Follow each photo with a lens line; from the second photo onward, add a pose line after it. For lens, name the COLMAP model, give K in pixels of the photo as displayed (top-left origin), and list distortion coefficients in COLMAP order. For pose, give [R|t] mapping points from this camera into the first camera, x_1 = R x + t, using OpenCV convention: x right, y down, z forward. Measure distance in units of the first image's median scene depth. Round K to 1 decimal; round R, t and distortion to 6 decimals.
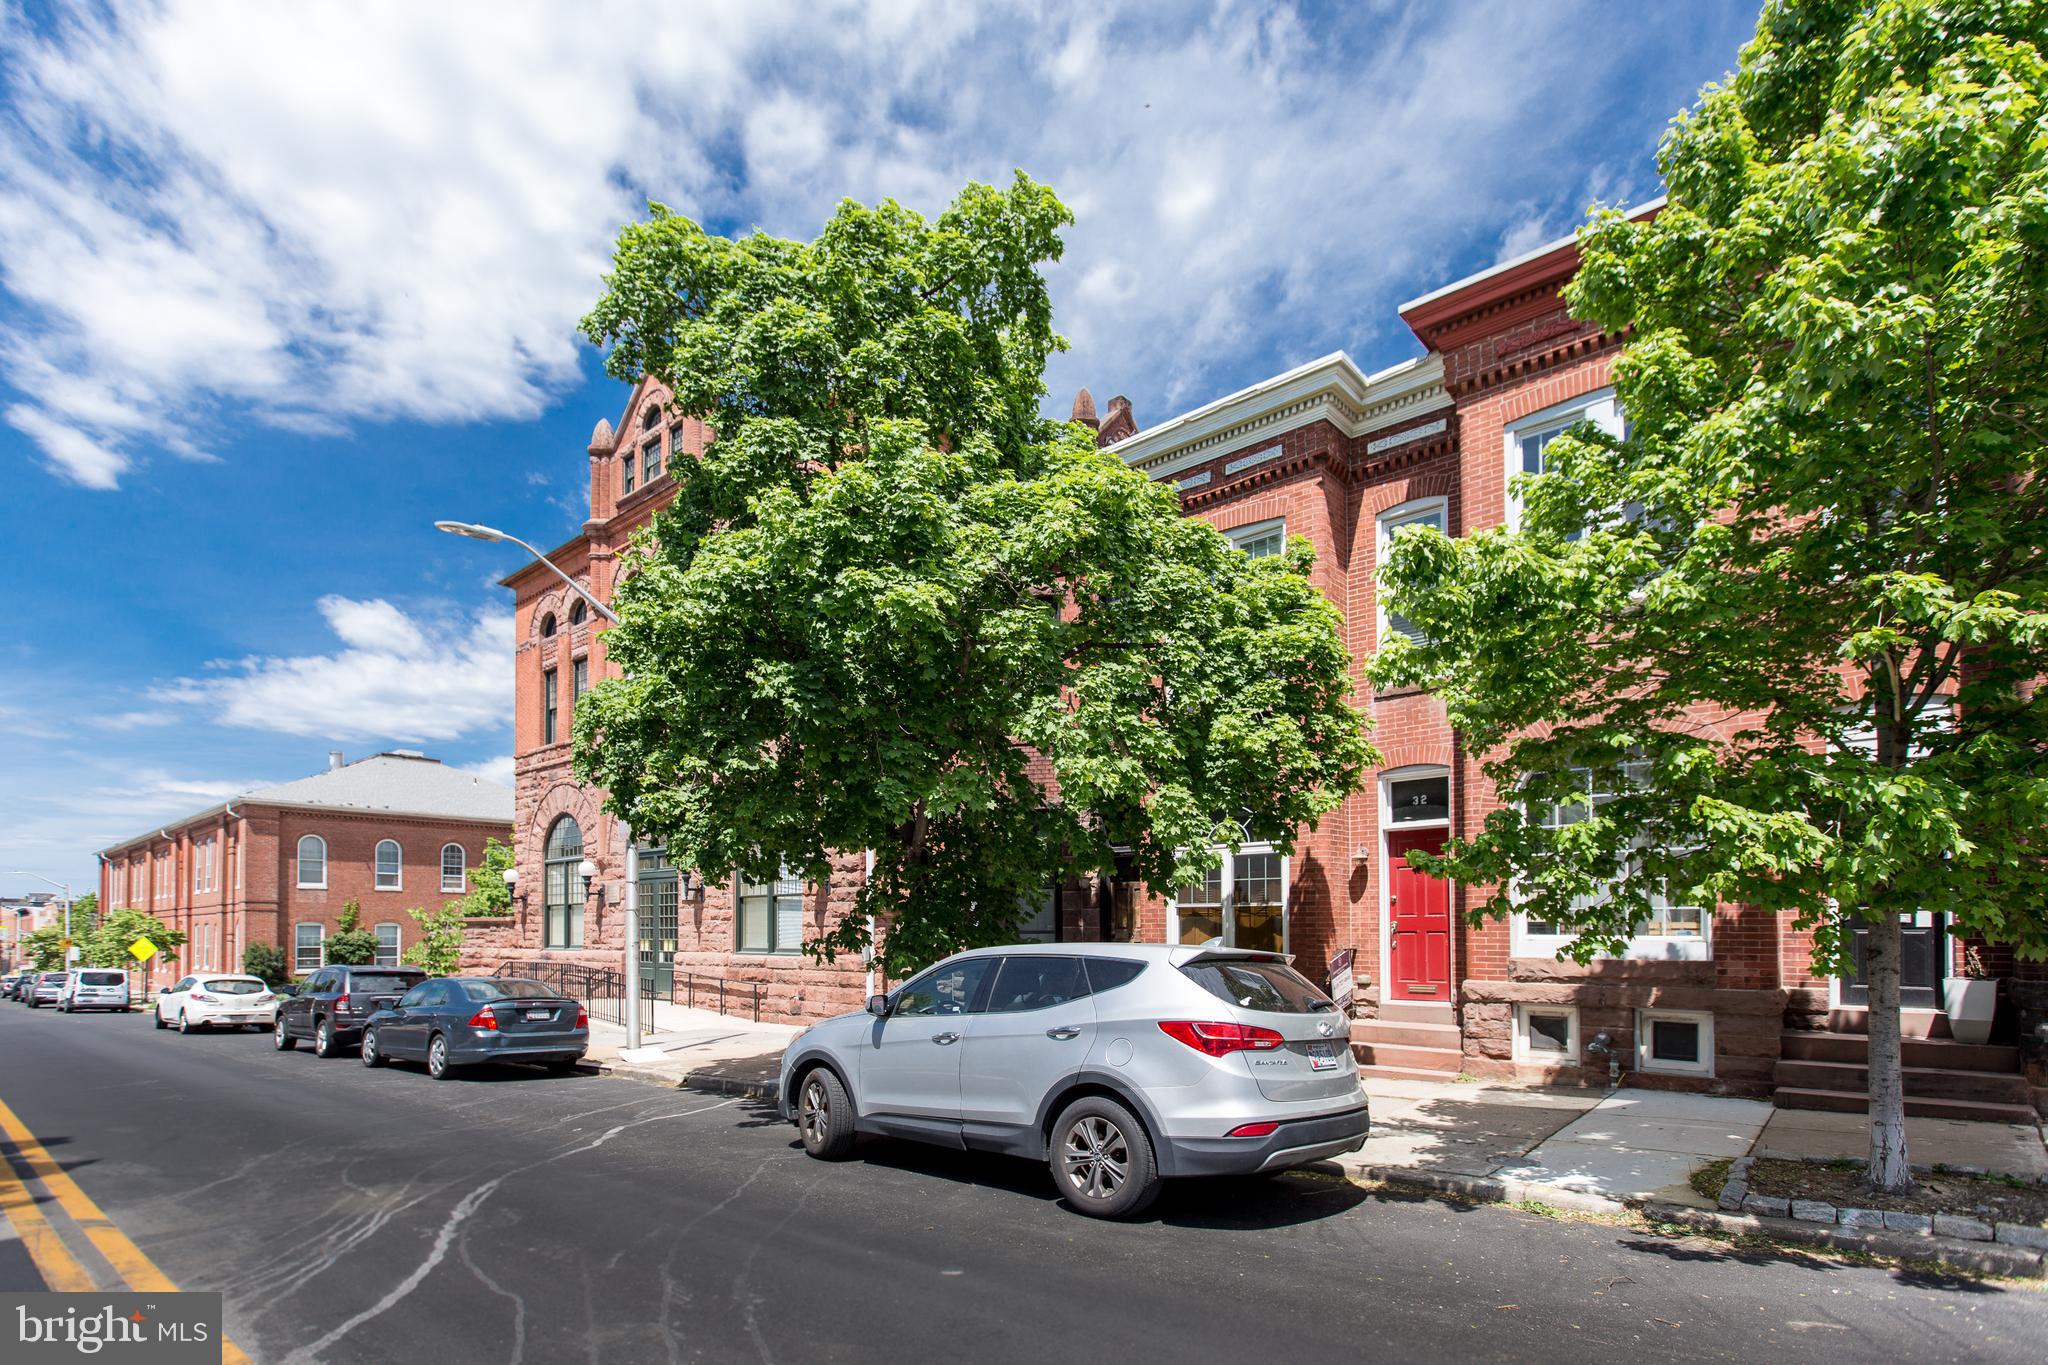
lens RADIAL K [[919.9, 0, 1007.6], [0, 919.9, 912.9], [0, 0, 1]] dist [0.002765, -0.000643]
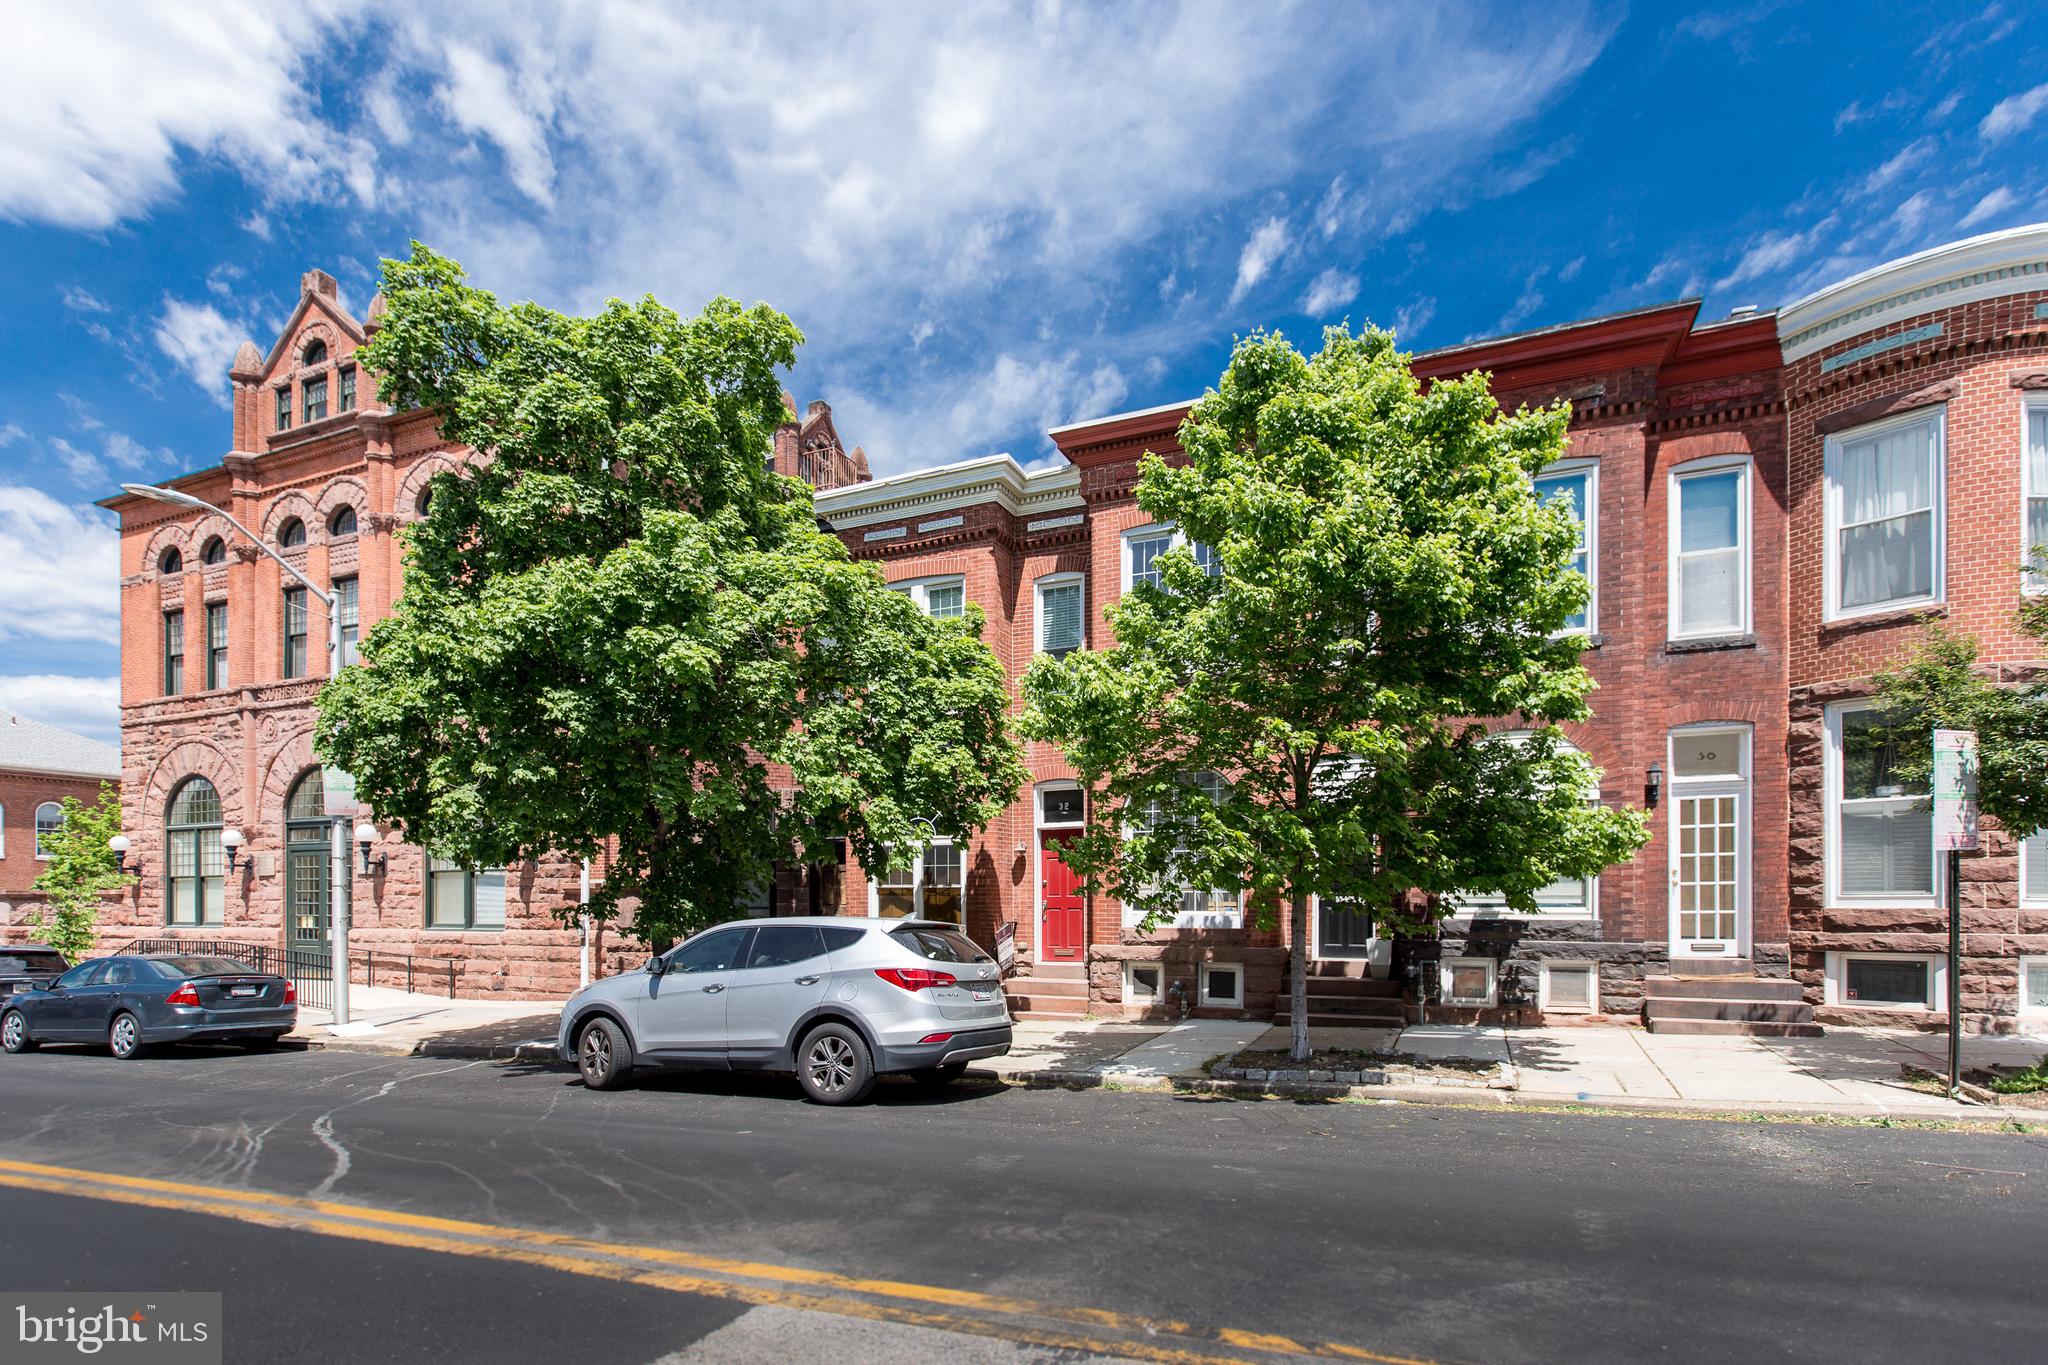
lens RADIAL K [[970.9, 0, 971.6], [0, 970.9, 906.5], [0, 0, 1]] dist [0.001476, -0.000261]
pose [[0.957322, 0.001371, 0.289020, -0.077482], [-0.007071, 0.999801, 0.018679, -0.007479], [-0.288937, -0.019926, 0.957141, -0.299687]]
